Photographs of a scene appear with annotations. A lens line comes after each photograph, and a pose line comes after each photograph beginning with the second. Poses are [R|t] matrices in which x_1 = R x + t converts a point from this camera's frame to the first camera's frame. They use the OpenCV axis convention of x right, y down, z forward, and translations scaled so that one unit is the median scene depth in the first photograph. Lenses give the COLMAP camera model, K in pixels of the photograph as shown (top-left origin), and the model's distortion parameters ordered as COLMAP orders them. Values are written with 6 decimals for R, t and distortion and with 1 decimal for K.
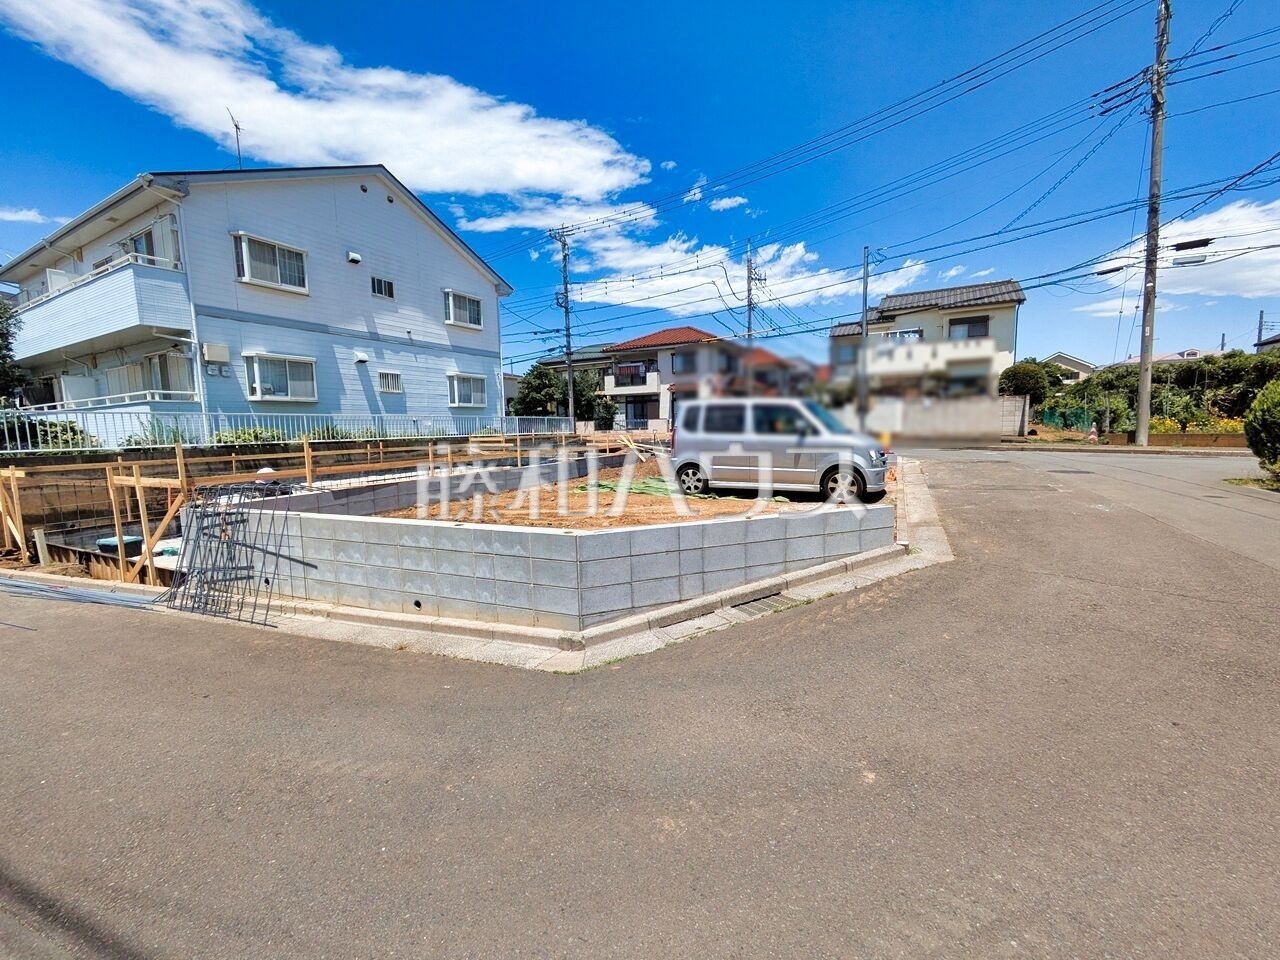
lens RADIAL K [[512.9, 0, 641.7], [0, 512.9, 479.8], [0, 0, 1]] dist [0.000674, 0.000080]
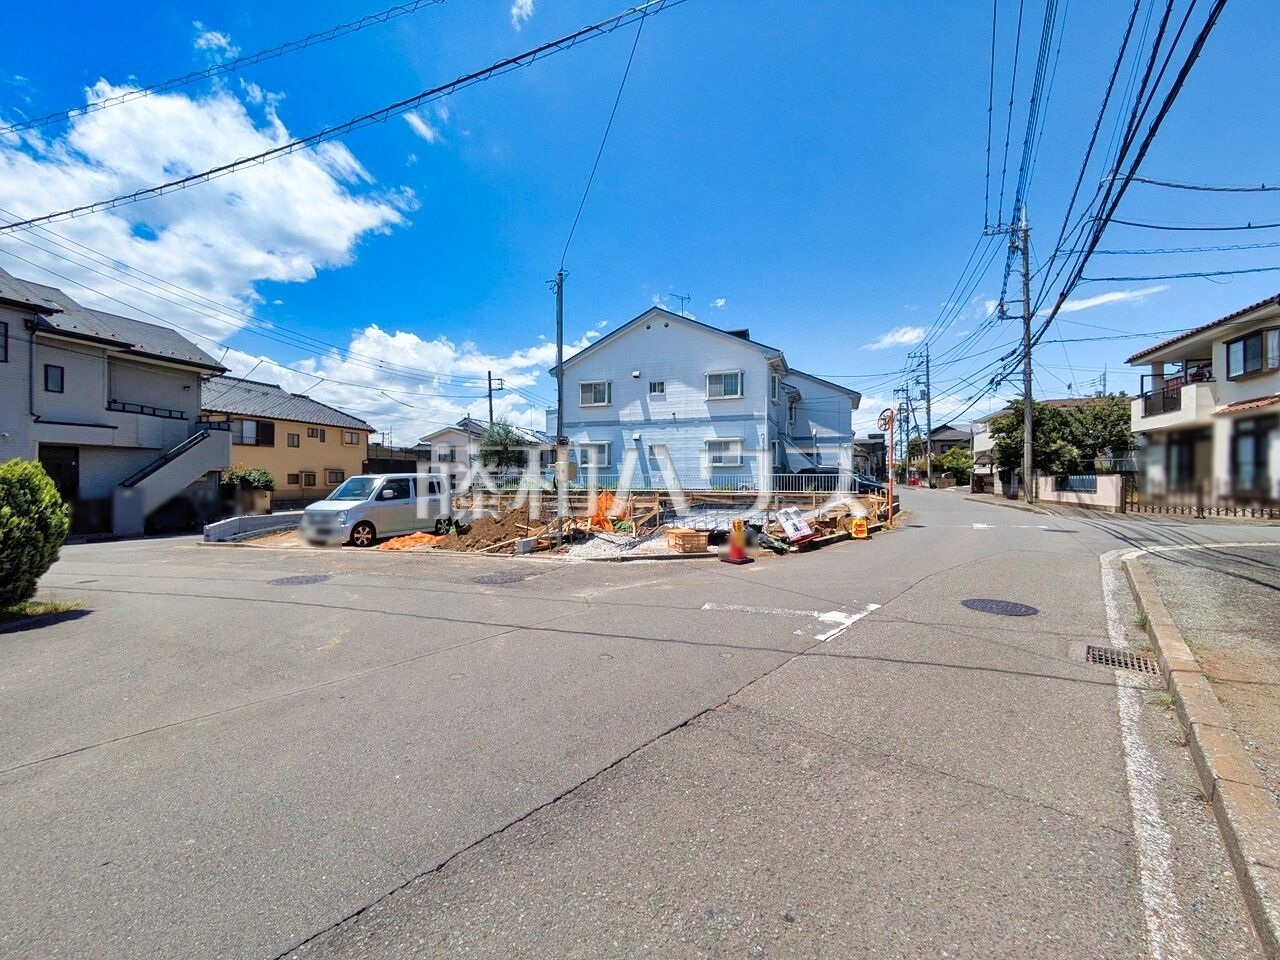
lens RADIAL K [[512.9, 0, 645.6], [0, 512.9, 484.5], [0, 0, 1]] dist [0.000674, 0.000080]
pose [[0.140983, 0.019927, -0.989811, 0.876266], [-0.106856, 0.994263, 0.004797, -0.097243], [0.984228, 0.105091, 0.142304, 0.740771]]
